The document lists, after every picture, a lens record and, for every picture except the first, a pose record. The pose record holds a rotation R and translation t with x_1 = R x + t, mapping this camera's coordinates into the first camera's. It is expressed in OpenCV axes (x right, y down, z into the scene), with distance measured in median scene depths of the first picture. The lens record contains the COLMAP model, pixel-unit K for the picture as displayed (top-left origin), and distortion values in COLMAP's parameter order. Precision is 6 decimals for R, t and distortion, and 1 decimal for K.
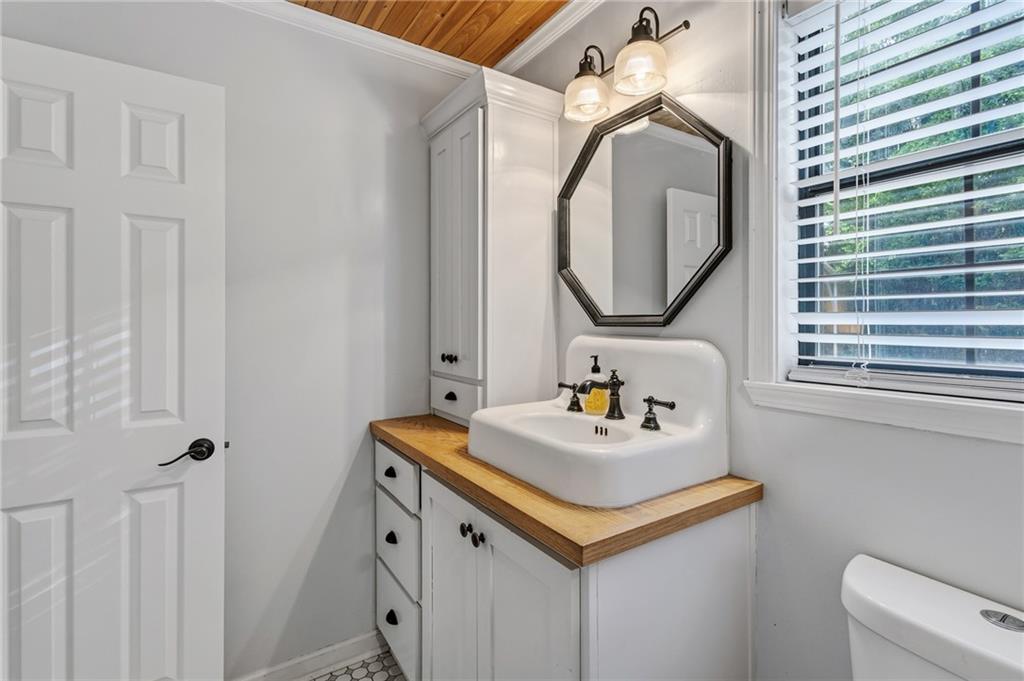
lens RADIAL K [[480.2, 0, 518.3], [0, 480.2, 323.3], [0, 0, 1]] dist [-0.002504, -0.000245]
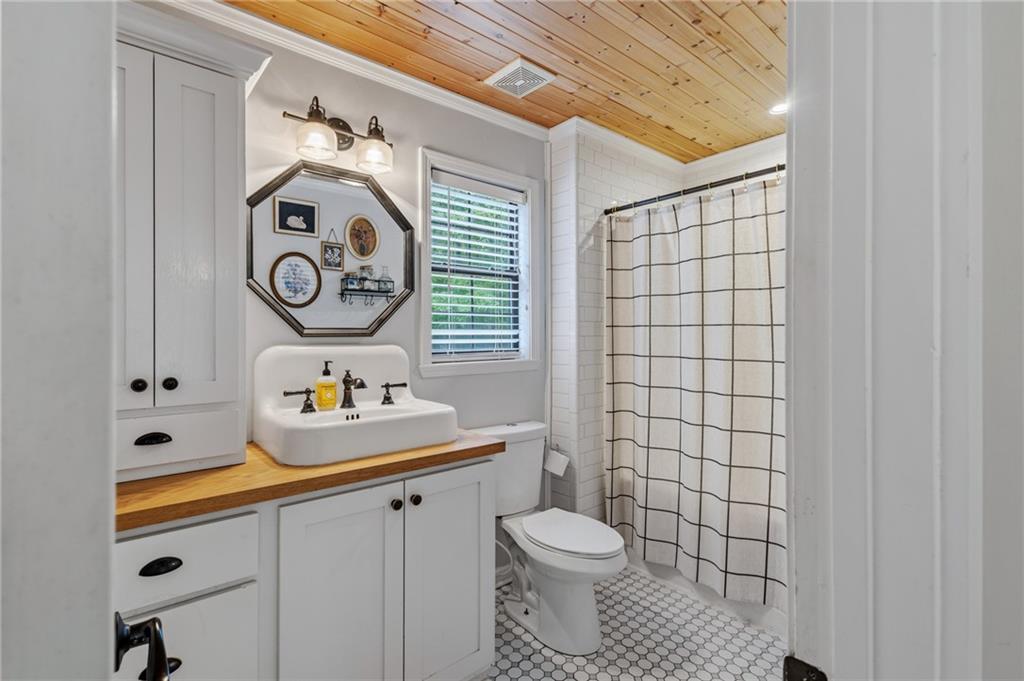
lens RADIAL K [[480.2, 0, 511.5], [0, 480.2, 336.7], [0, 0, 1]] dist [-0.002504, -0.000245]
pose [[-0.125927, -0.007404, 0.992012, -1.272059], [0.000805, 0.999971, 0.007566, -0.004423], [-0.992039, 0.001751, -0.125917, 0.796604]]
